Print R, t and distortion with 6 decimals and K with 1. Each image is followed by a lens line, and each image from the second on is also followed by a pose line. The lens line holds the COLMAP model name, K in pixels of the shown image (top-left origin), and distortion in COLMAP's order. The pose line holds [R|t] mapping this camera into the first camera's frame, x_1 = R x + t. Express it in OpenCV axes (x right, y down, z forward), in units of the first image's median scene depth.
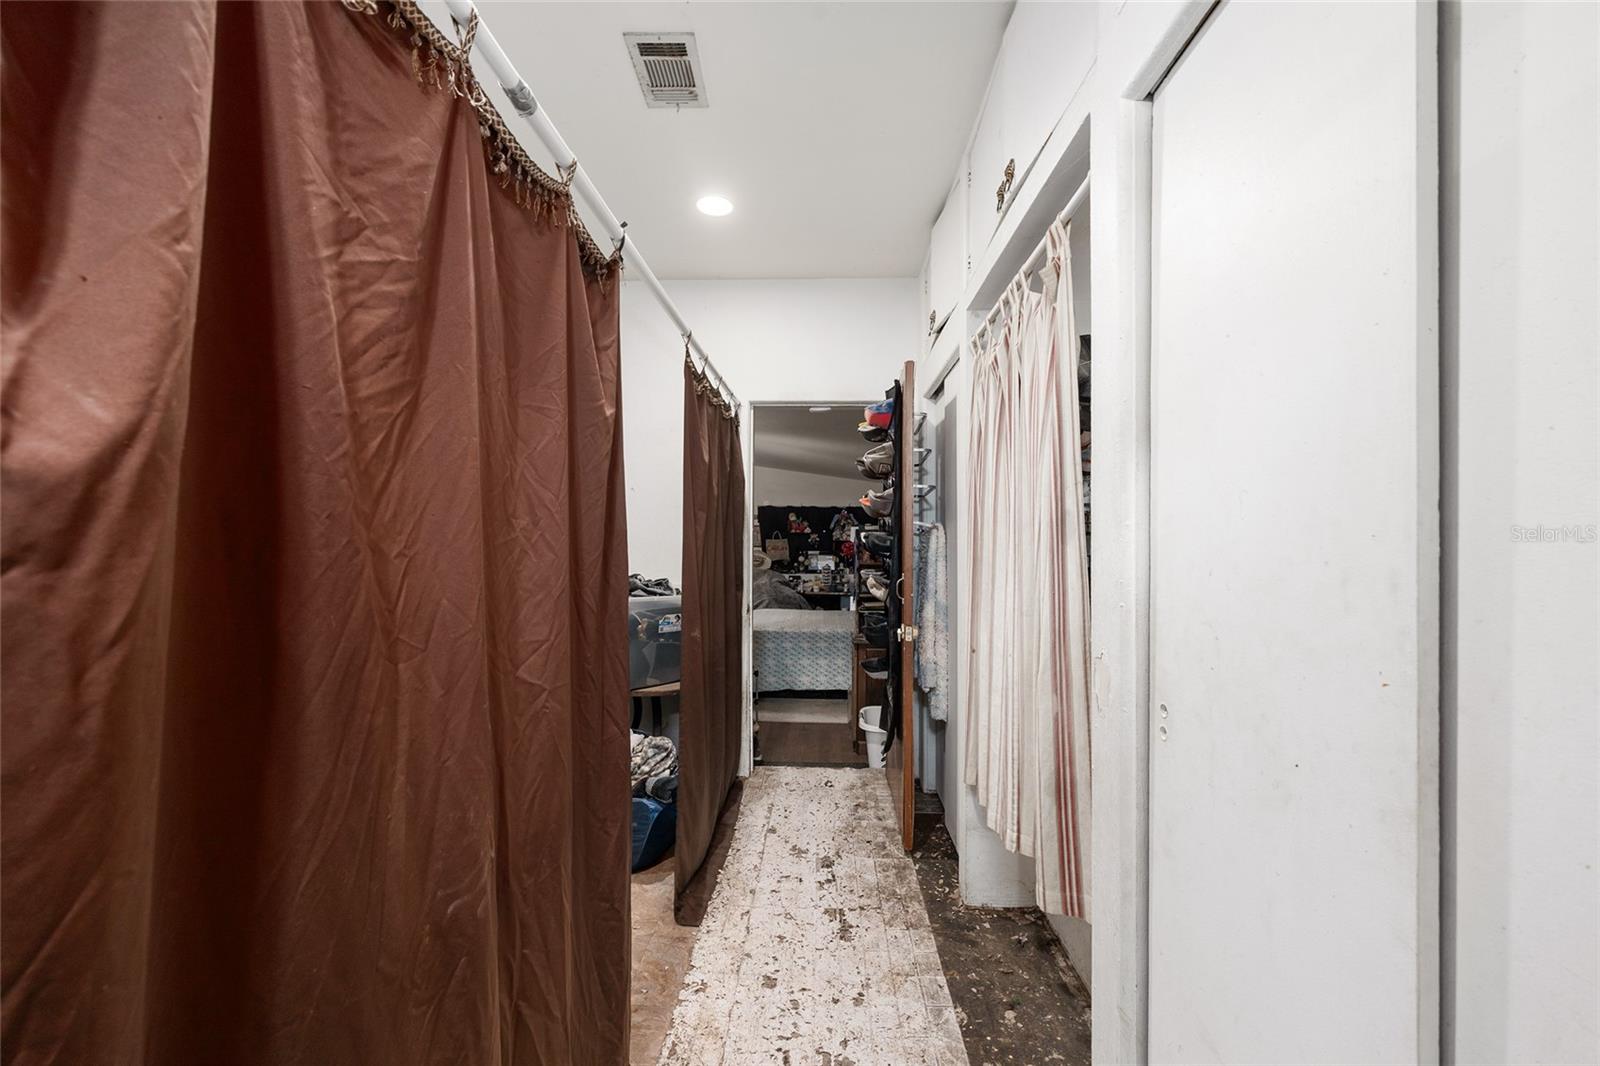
lens RADIAL K [[636.9, 0, 800.6], [0, 636.9, 542.4], [0, 0, 1]] dist [0.001525, -0.000303]
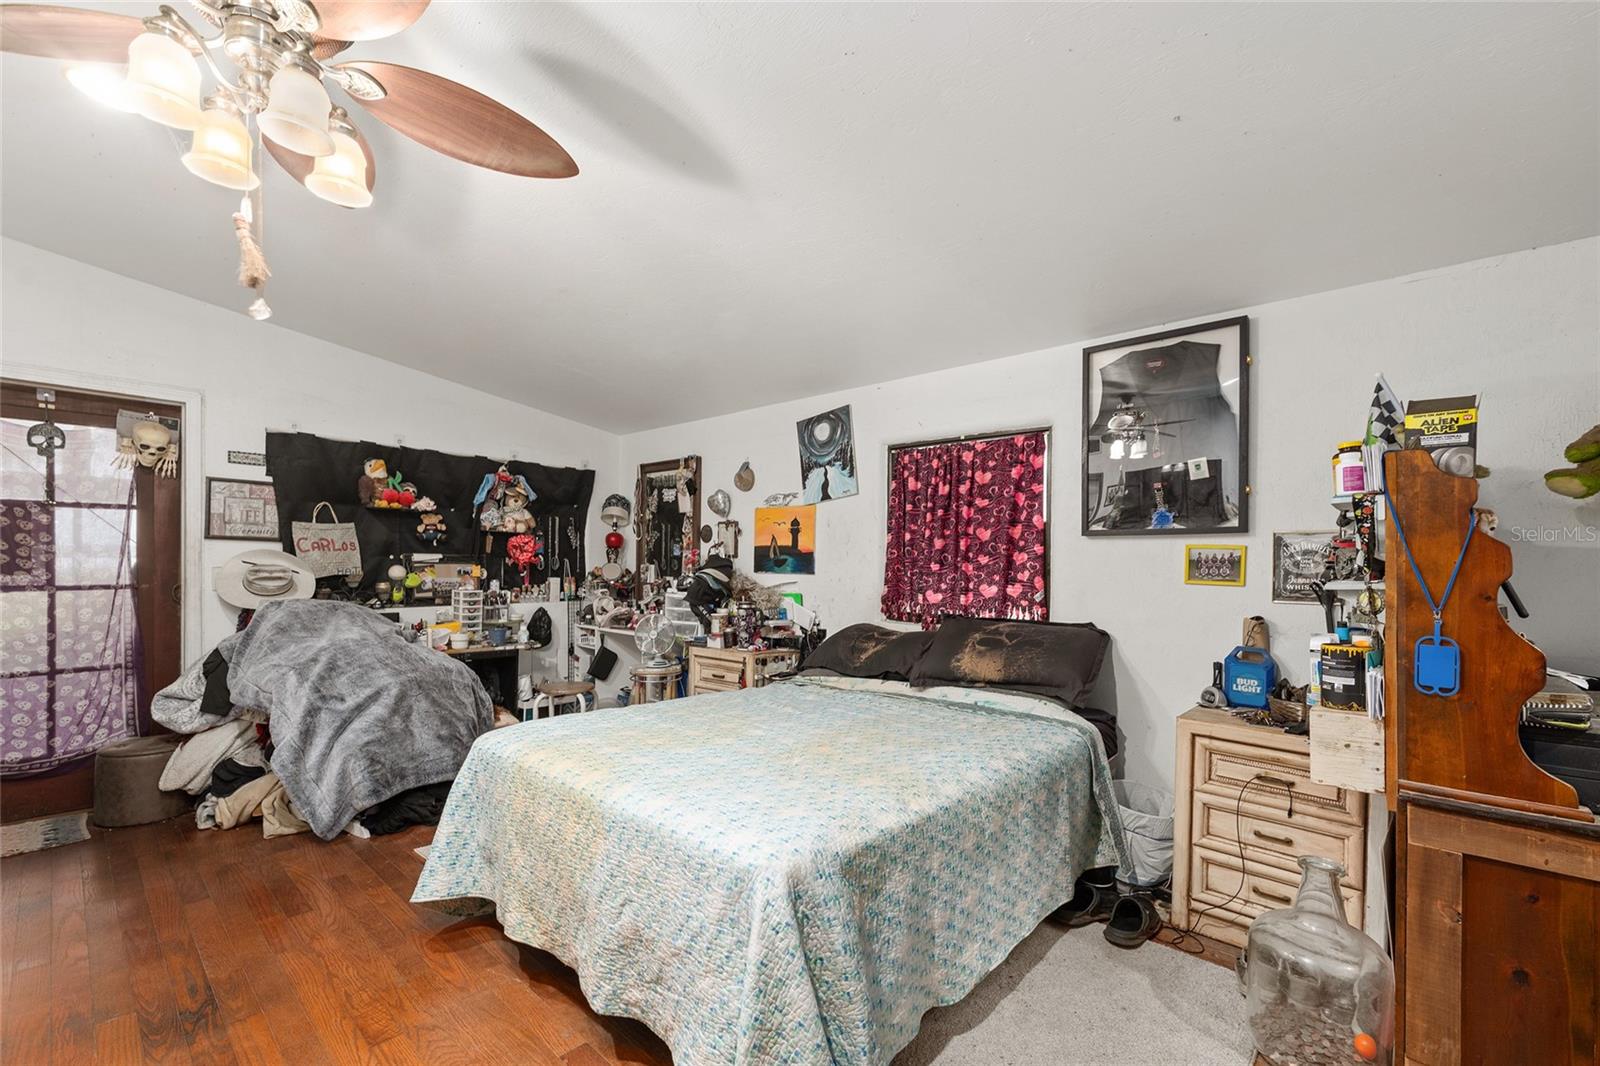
lens RADIAL K [[668.0, 0, 826.6], [0, 668.0, 569.1], [0, 0, 1]] dist [0.005107, -0.000222]
pose [[0.616198, -0.007685, 0.787553, -0.172636], [-0.013984, 0.999688, 0.020697, 0.010885], [-0.787467, -0.023767, 0.615899, 0.510867]]
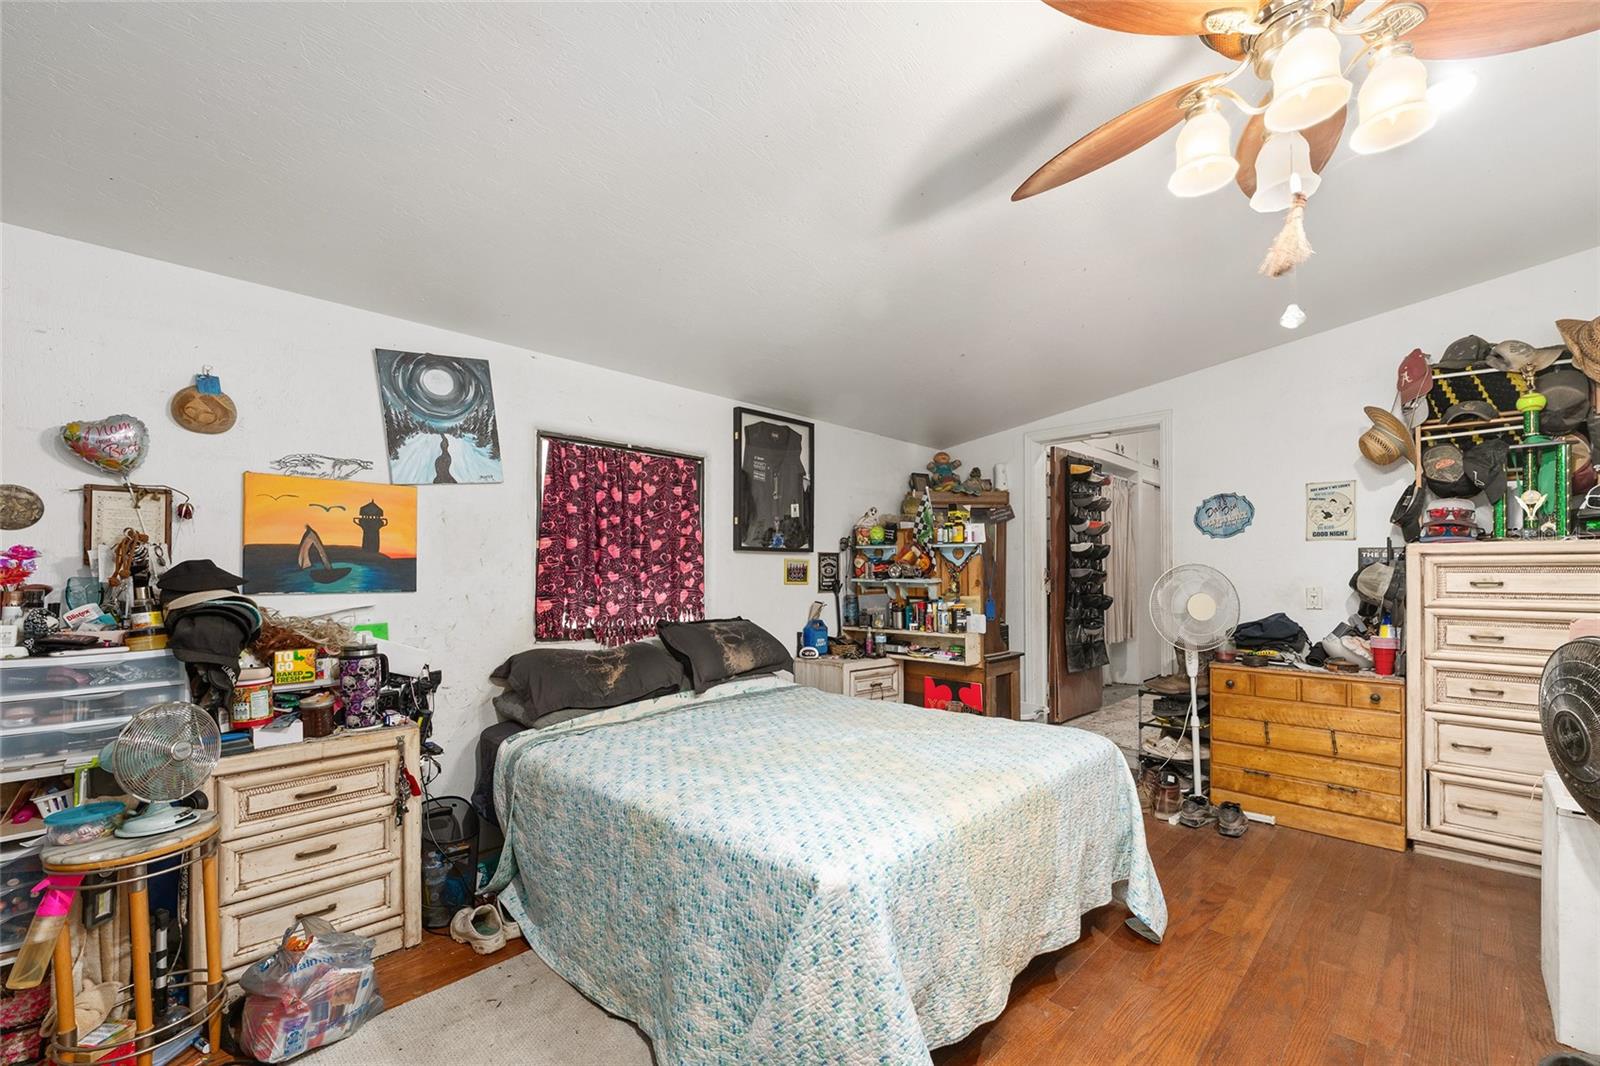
lens RADIAL K [[636.9, 0, 826.7], [0, 636.9, 569.4], [0, 0, 1]] dist [0.001525, -0.000303]
pose [[-0.744687, 0.001551, 0.667412, -0.149431], [-0.006977, 0.999925, -0.010108, 0.015366], [-0.667378, -0.012184, -0.744620, 0.869082]]
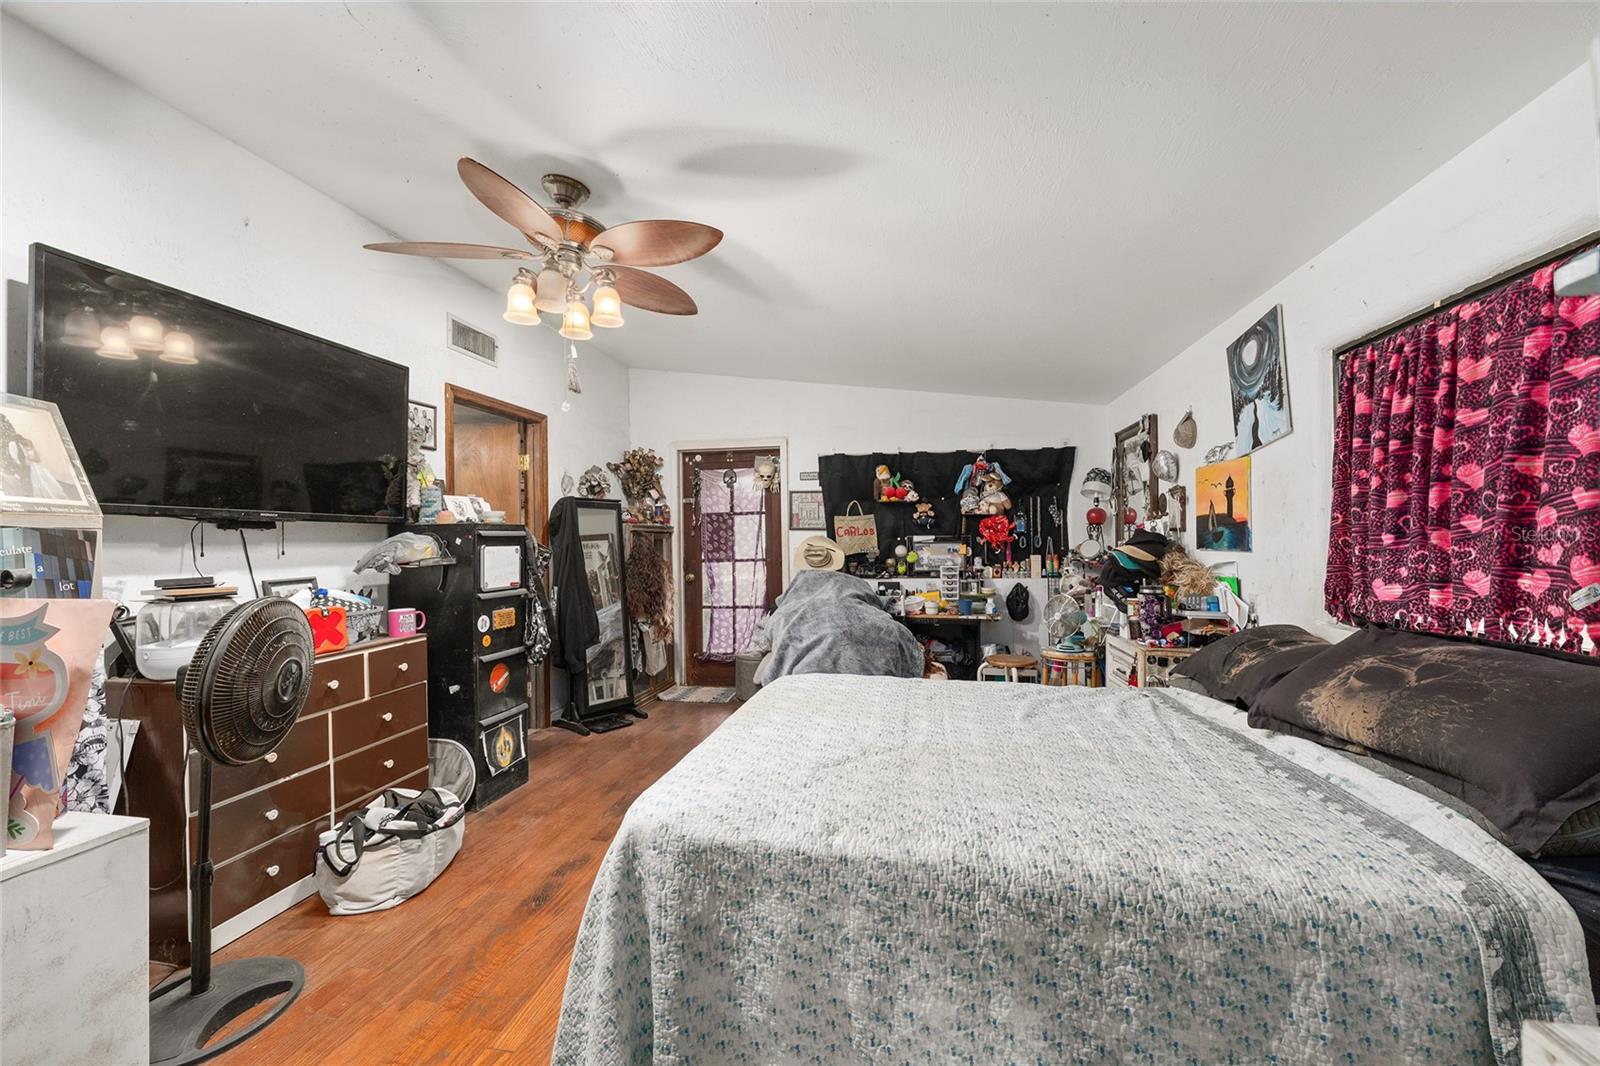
lens RADIAL K [[636.9, 0, 819.1], [0, 636.9, 538.1], [0, 0, 1]] dist [0.001525, -0.000303]
pose [[0.991937, -0.019578, -0.125211, 0.000347], [0.020317, 0.999783, 0.004629, 0.011528], [0.125094, -0.007136, 0.992119, 0.462274]]
